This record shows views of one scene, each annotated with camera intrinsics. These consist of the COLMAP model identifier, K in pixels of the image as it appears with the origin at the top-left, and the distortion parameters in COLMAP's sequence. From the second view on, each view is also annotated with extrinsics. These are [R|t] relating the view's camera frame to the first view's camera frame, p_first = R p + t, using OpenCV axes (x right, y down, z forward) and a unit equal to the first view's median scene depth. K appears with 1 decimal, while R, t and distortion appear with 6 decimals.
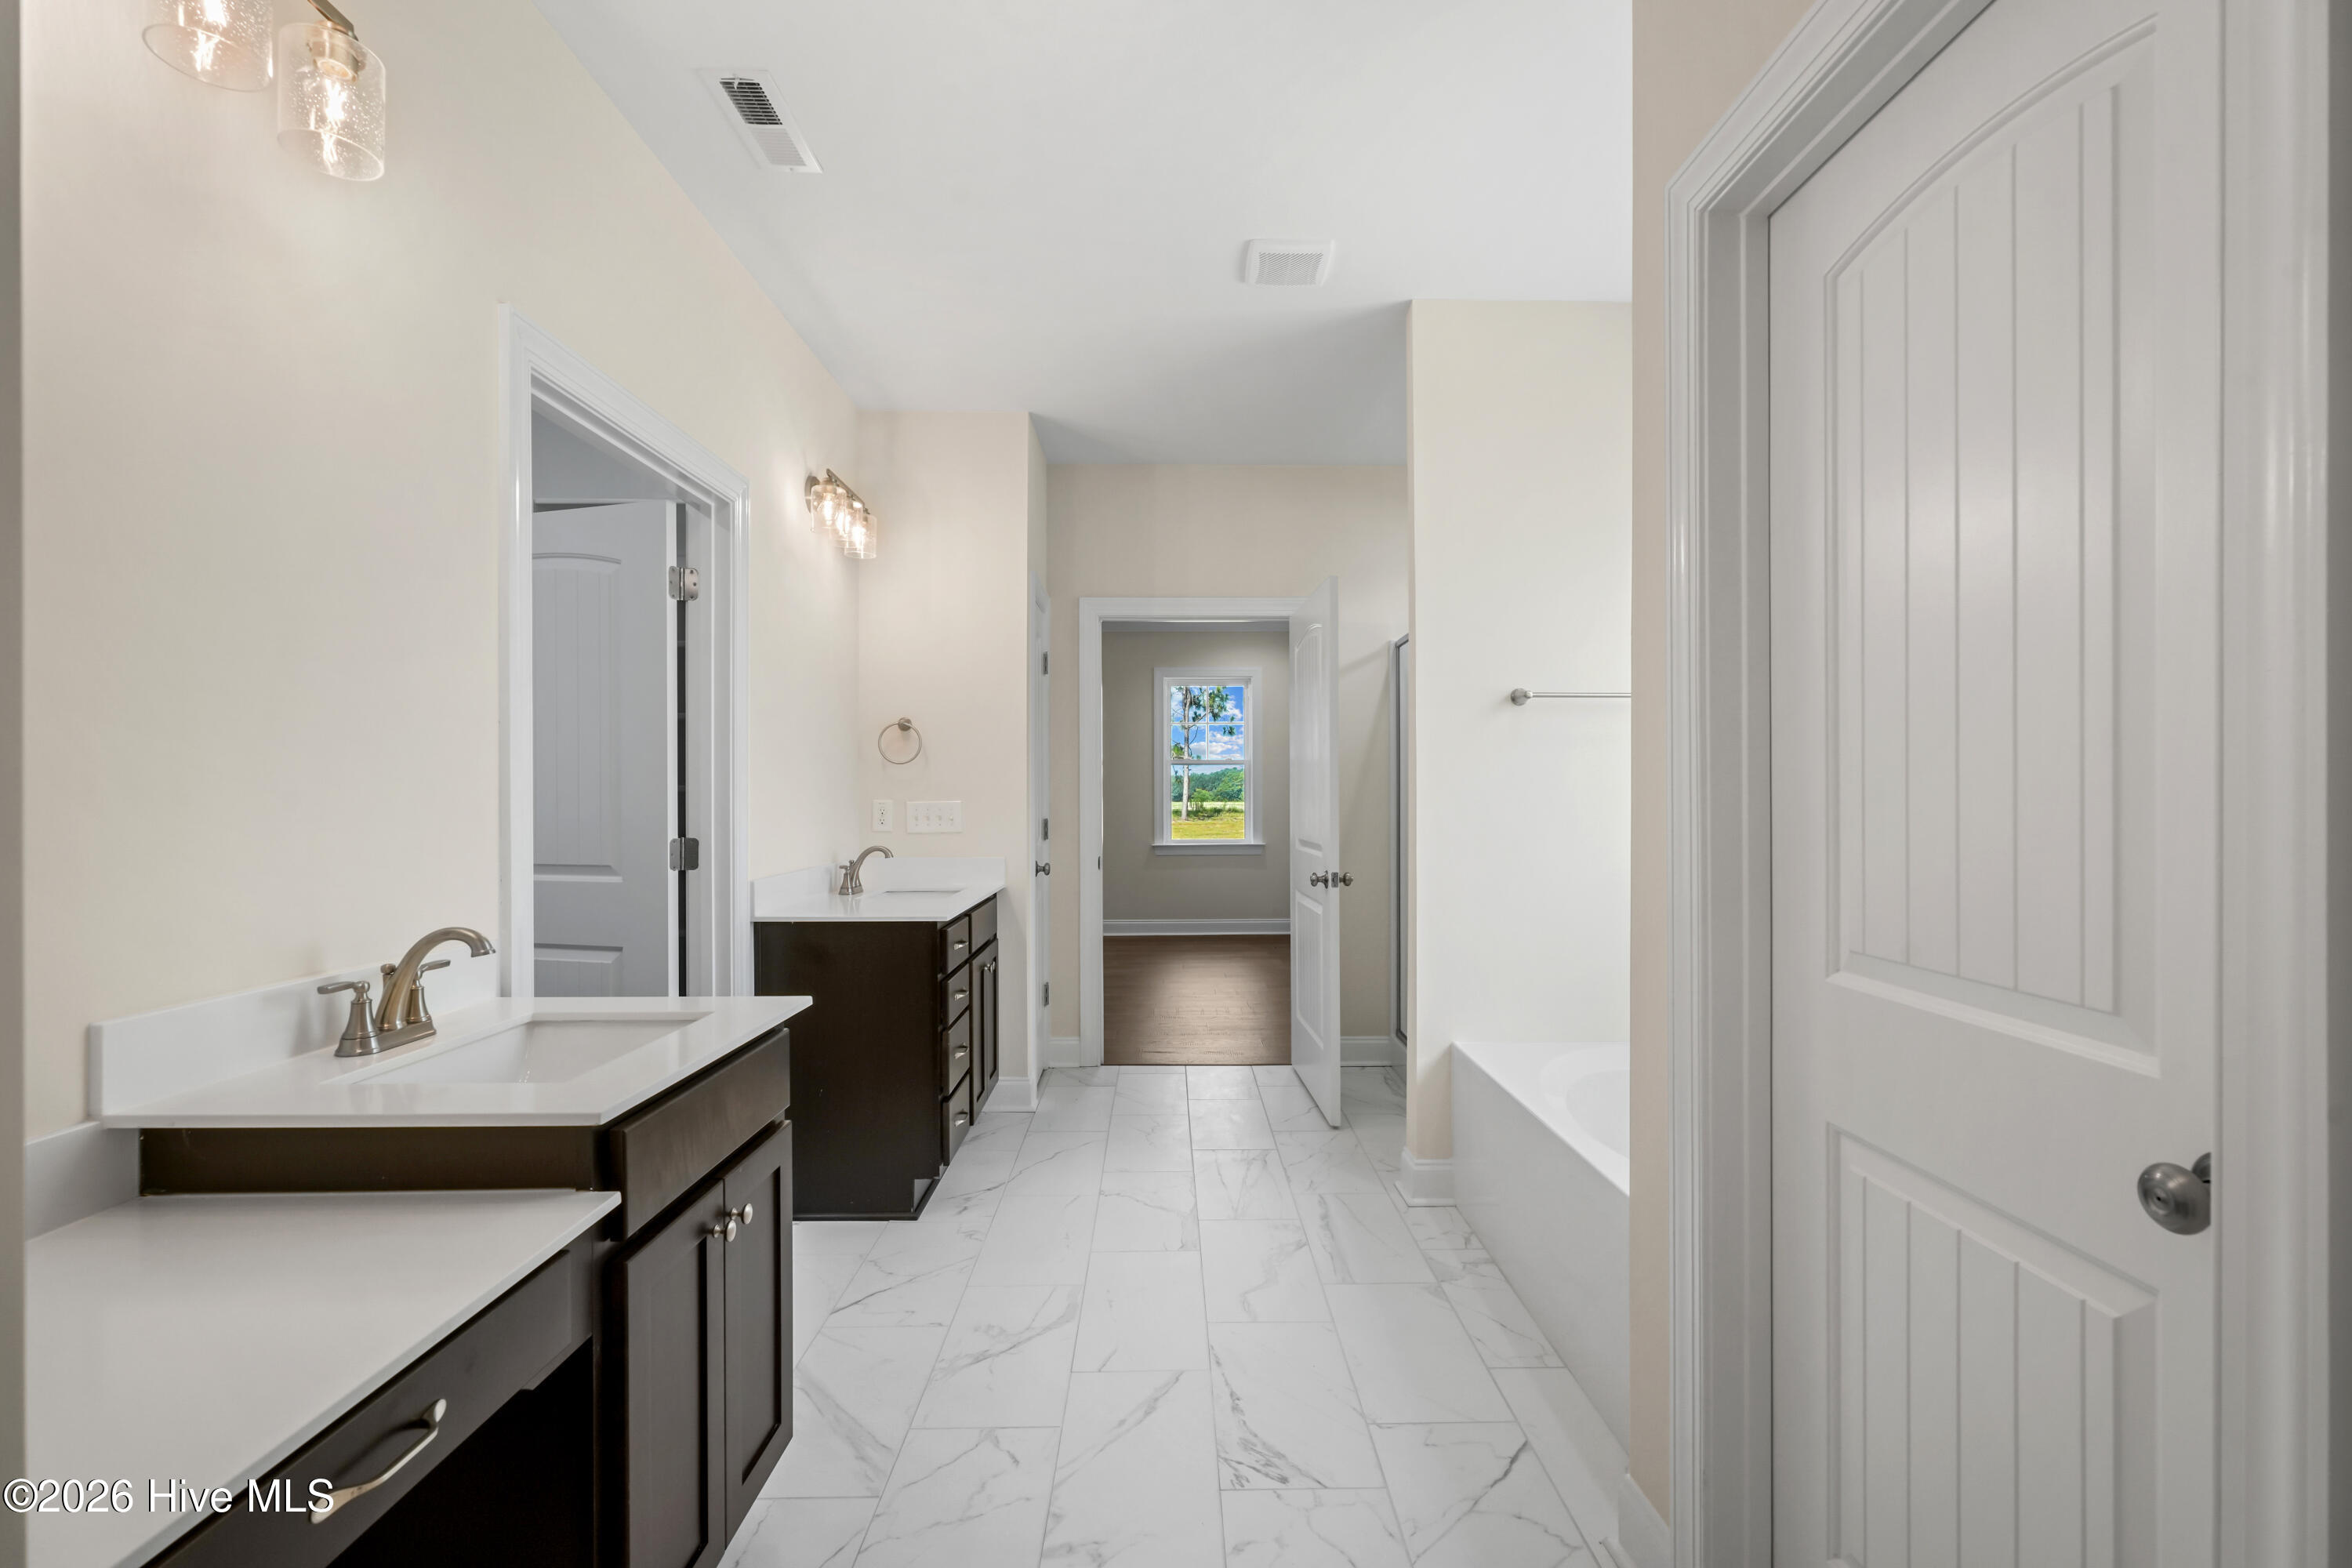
lens RADIAL K [[1052.8, 0, 1182.9], [0, 1052.8, 791.7], [0, 0, 1]] dist [0.000287, 0.000360]
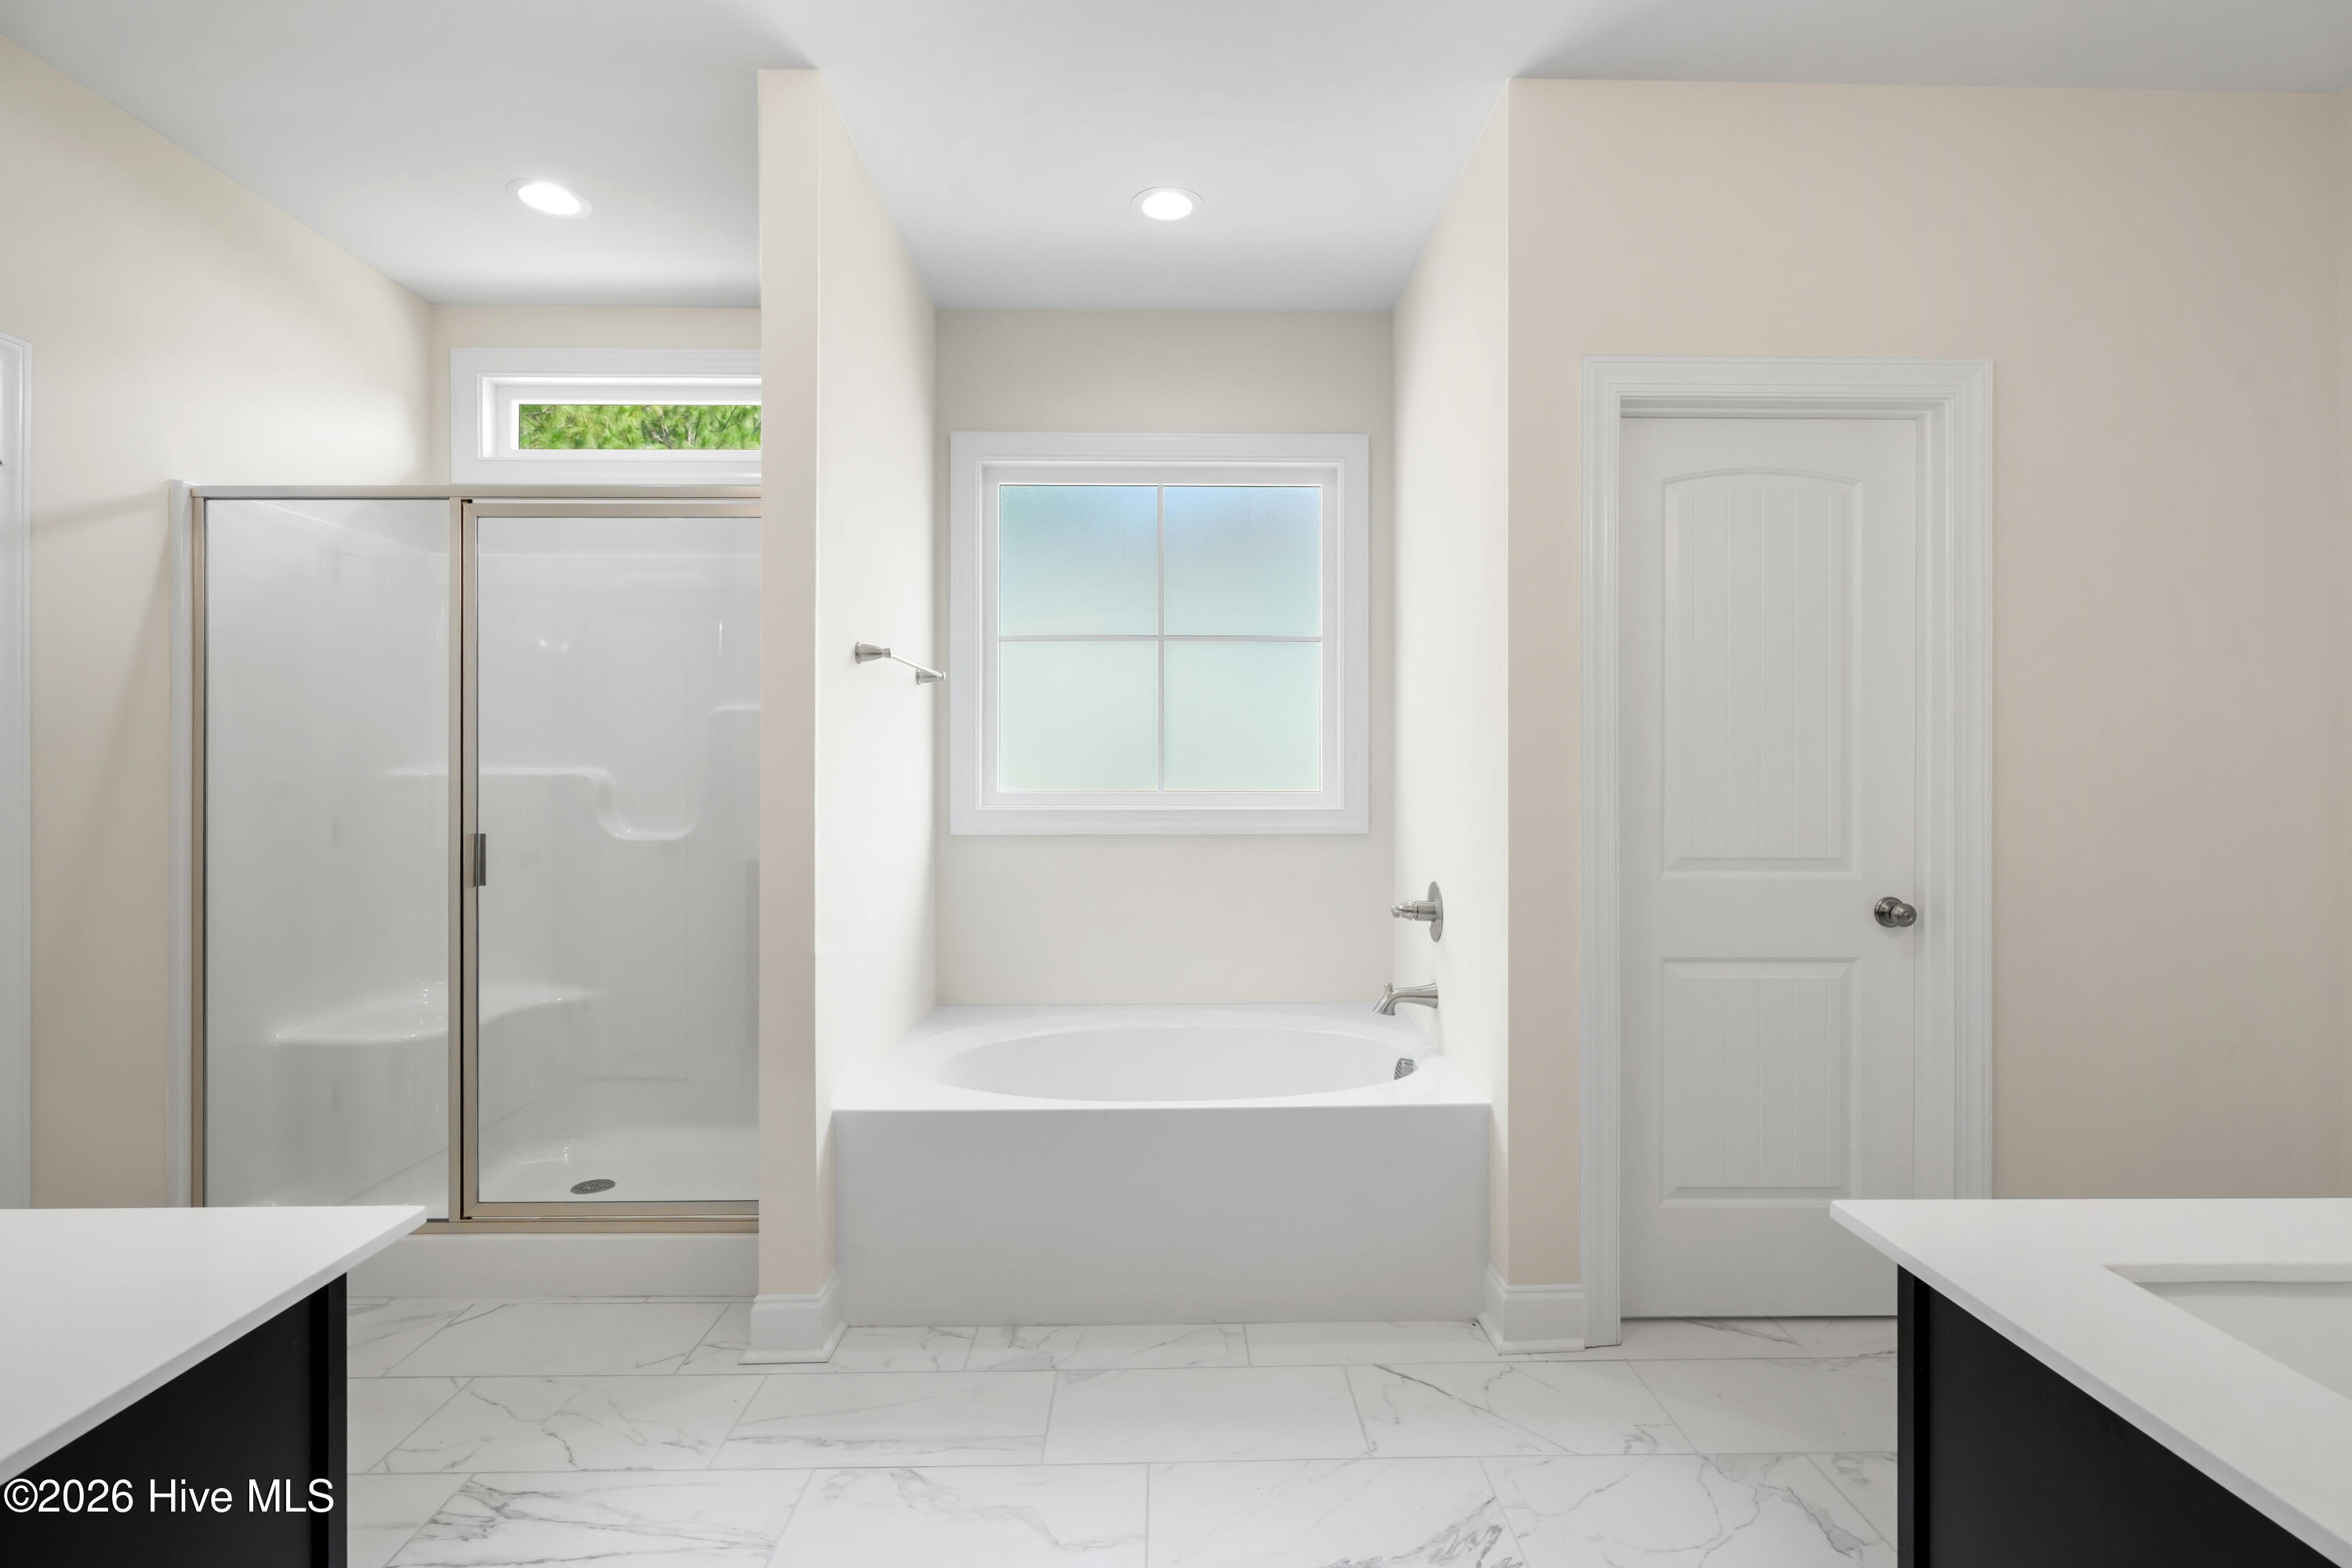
lens RADIAL K [[1052.8, 0, 1182.9], [0, 1052.8, 791.7], [0, 0, 1]] dist [0.000287, 0.000360]
pose [[-0.006916, -0.010027, 0.999926, -0.619428], [0.000029, 0.999950, 0.010028, 0.011158], [-0.999976, 0.000099, -0.006915, 0.990490]]
